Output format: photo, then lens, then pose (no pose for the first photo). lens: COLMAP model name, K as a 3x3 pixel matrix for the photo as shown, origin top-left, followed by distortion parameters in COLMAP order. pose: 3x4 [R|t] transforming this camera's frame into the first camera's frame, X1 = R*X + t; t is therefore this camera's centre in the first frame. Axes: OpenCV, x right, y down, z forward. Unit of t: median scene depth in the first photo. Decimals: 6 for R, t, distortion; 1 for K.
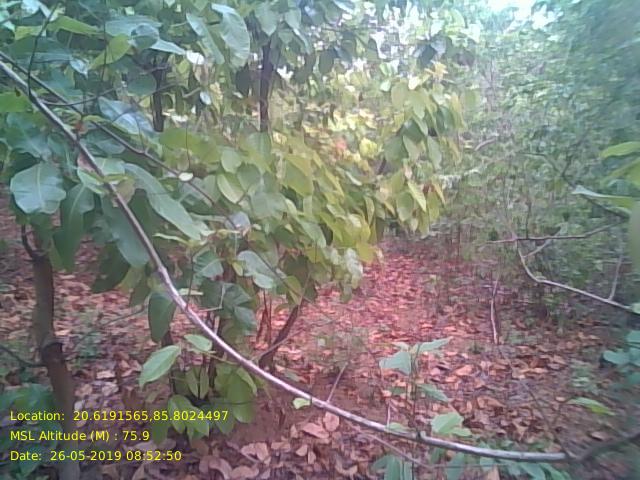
lens RADIAL K [[485.5, 0, 321.9], [0, 485.5, 237.4], [0, 0, 1]] dist [0.063064, -0.119162]
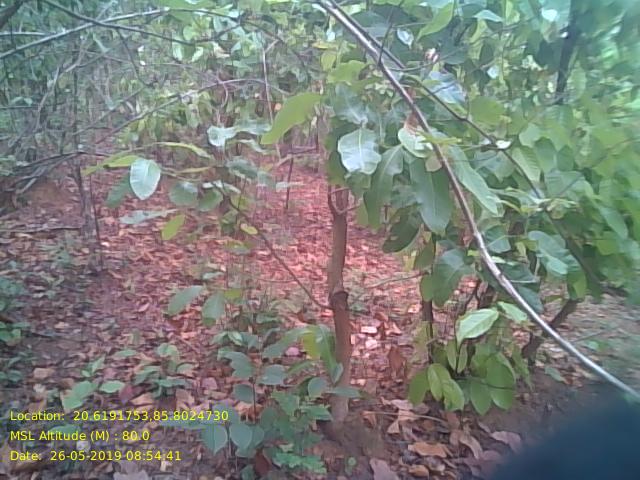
lens RADIAL K [[485.5, 0, 321.9], [0, 485.5, 237.4], [0, 0, 1]] dist [0.063064, -0.119162]
pose [[0.891847, 0.121359, -0.435754, -0.095355], [-0.107307, 0.992601, 0.056821, 0.027234], [0.439425, -0.003916, 0.898271, -0.024335]]
